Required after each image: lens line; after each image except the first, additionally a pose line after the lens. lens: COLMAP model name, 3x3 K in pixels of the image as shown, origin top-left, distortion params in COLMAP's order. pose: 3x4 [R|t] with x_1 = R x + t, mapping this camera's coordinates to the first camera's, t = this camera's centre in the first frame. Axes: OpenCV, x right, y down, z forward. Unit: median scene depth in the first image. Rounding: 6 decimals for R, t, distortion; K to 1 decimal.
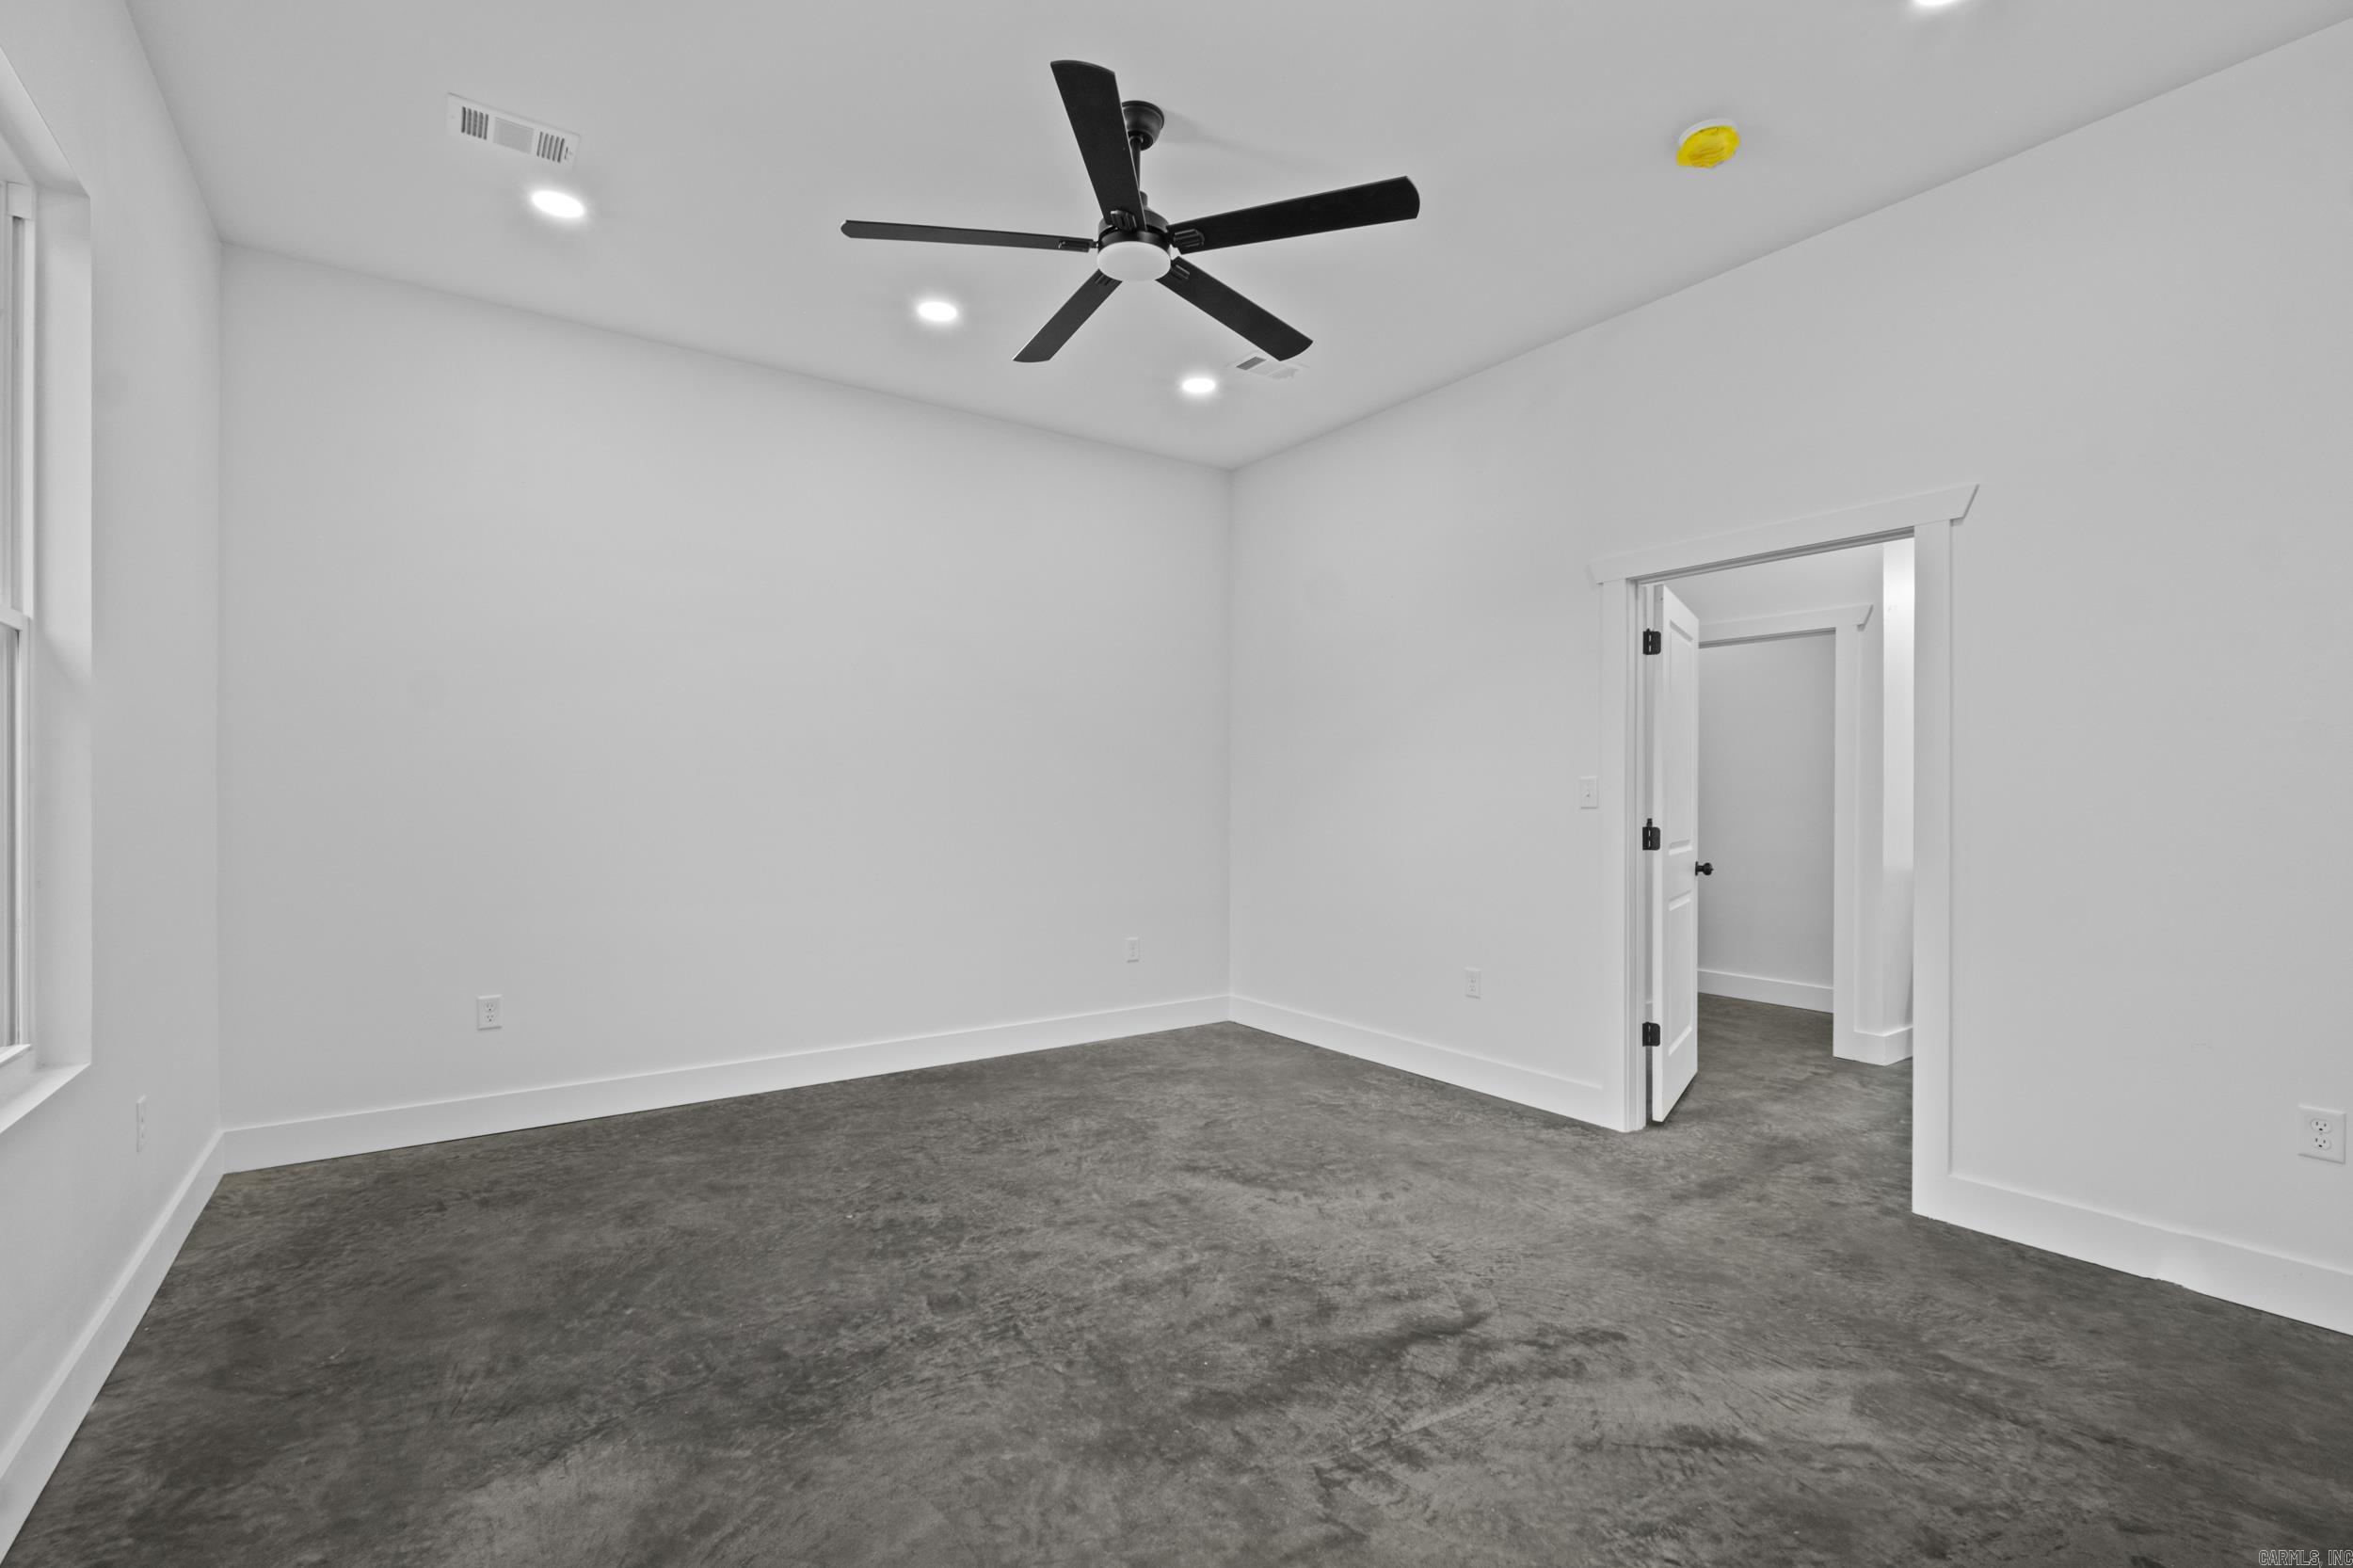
lens RADIAL K [[1032.7, 0, 1163.3], [0, 1032.7, 799.4], [0, 0, 1]] dist [-0.005010, -0.000611]
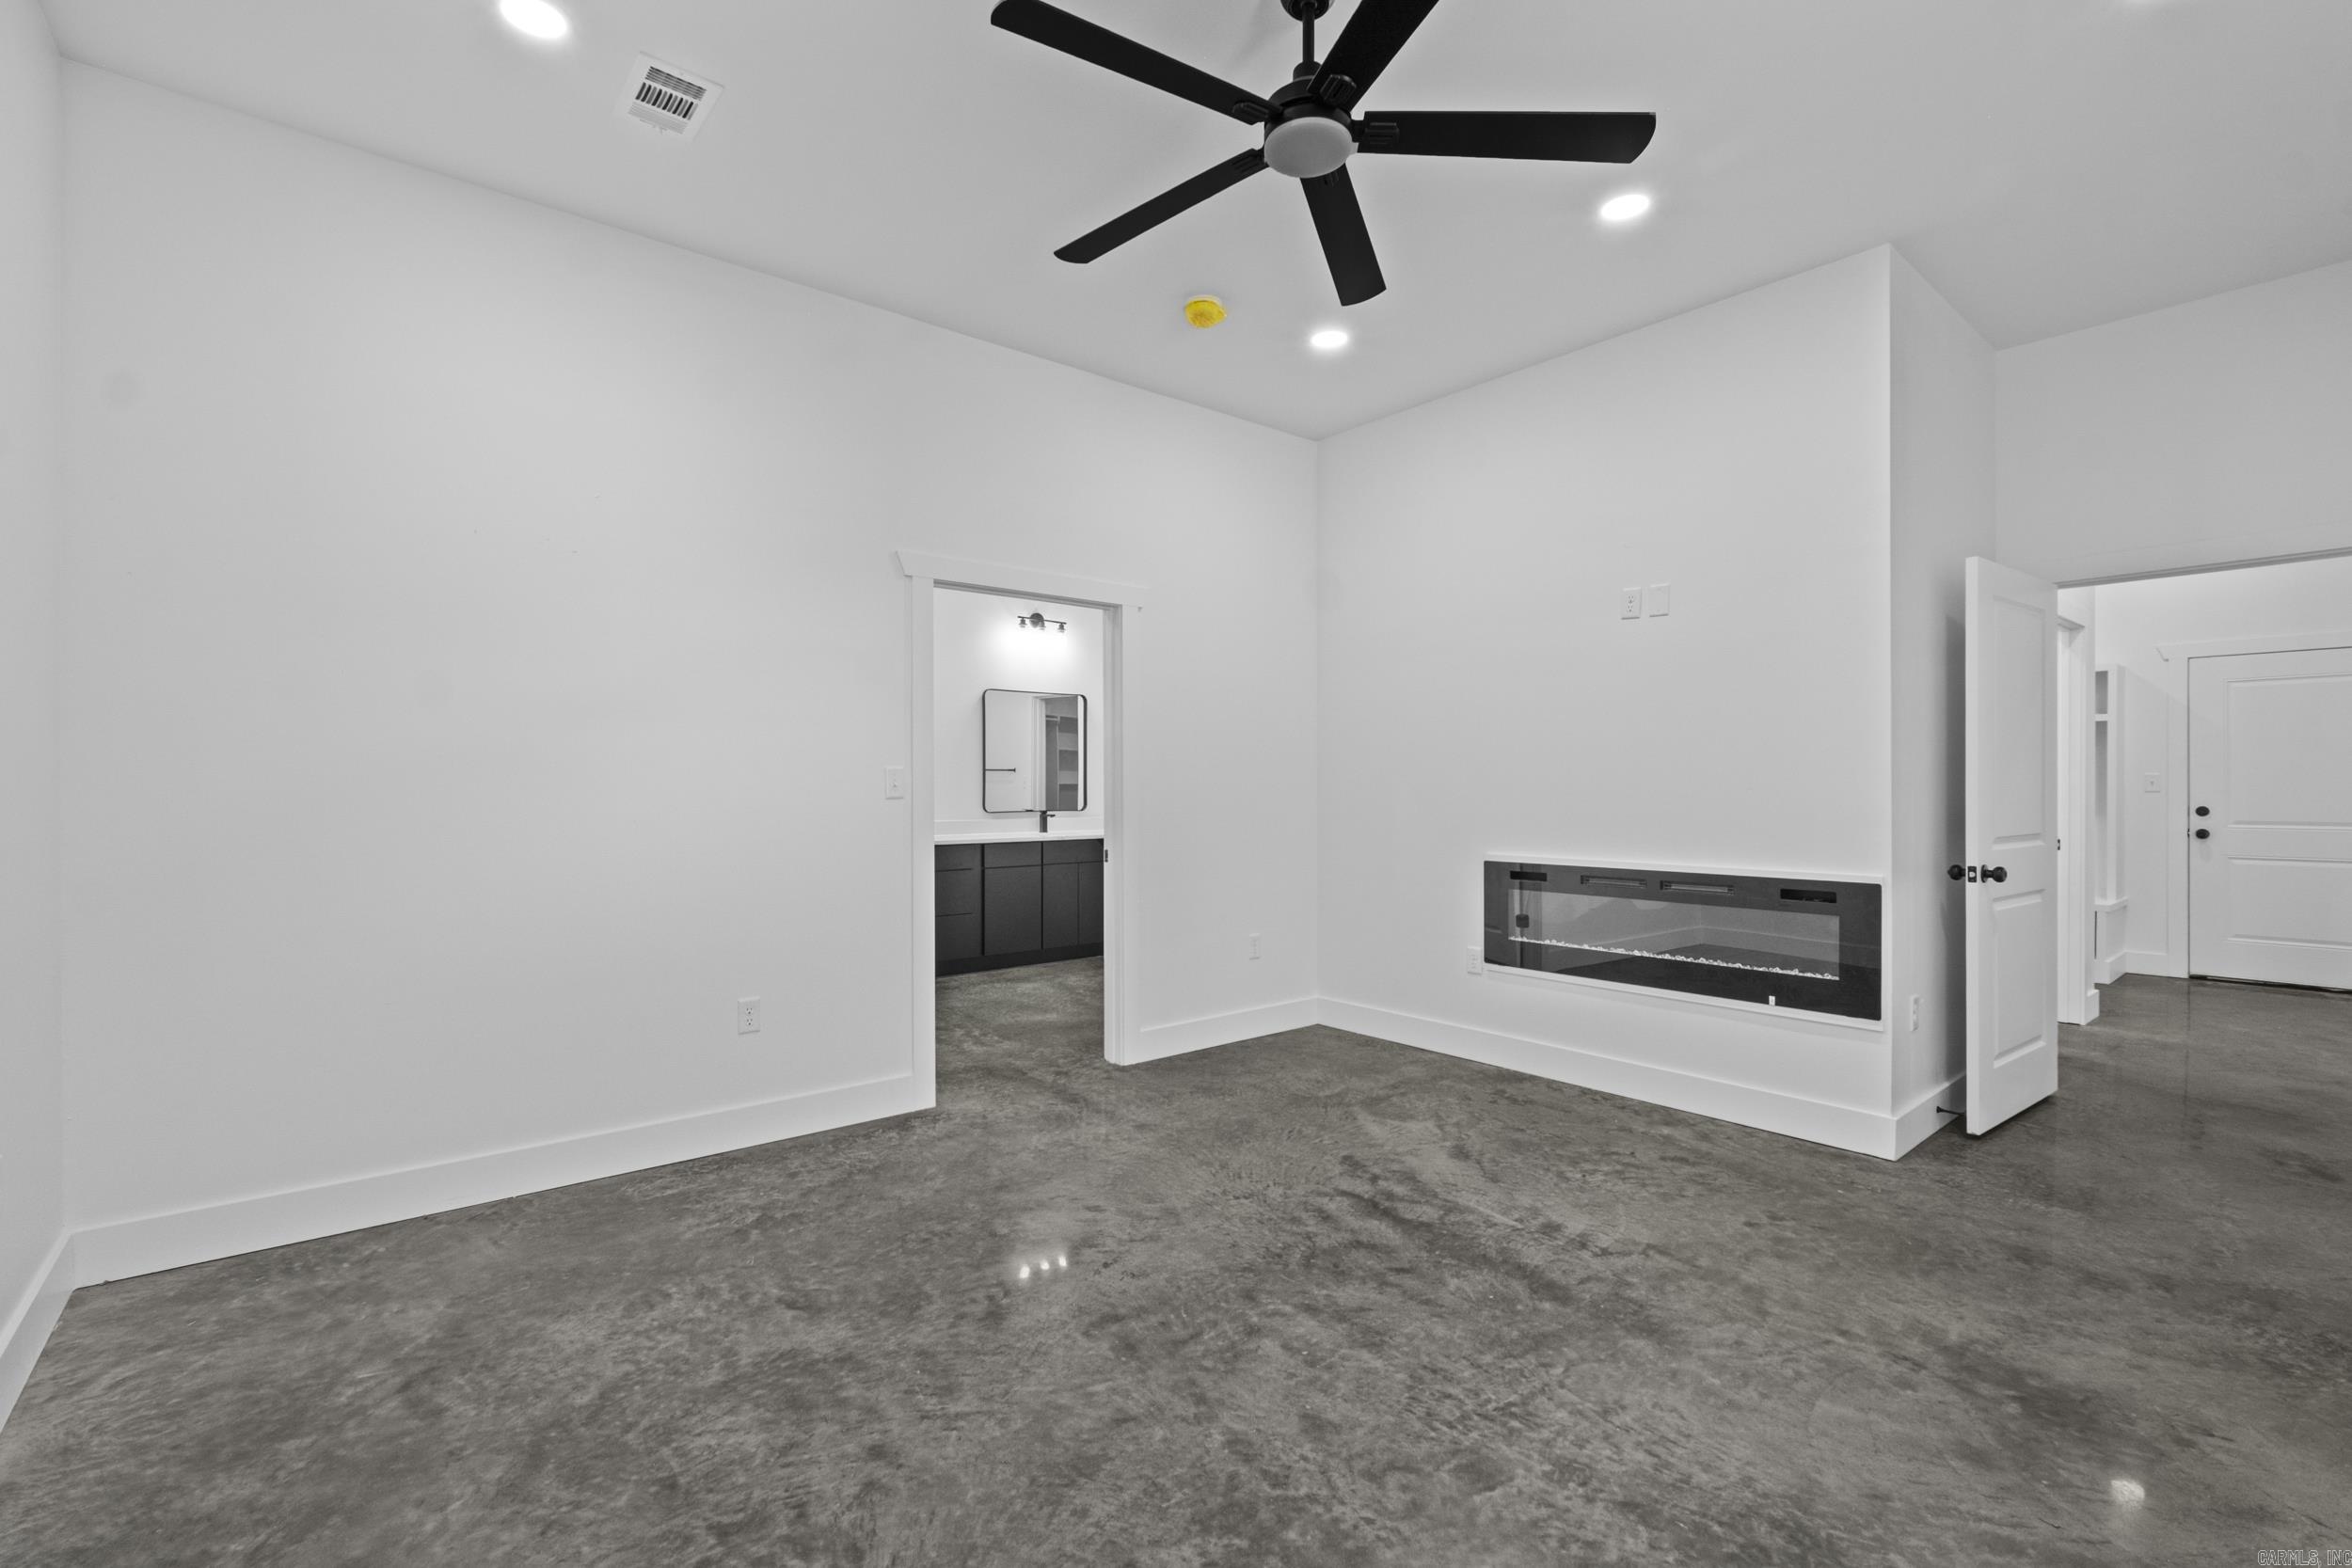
lens RADIAL K [[1032.2, 0, 1162.8], [0, 1032.2, 799.4], [0, 0, 1]] dist [-0.005010, -0.000611]
pose [[-0.072506, -0.012690, 0.997287, -0.849828], [0.002193, 0.999915, 0.012883, -0.002032], [-0.997366, 0.003121, -0.072472, 1.179628]]
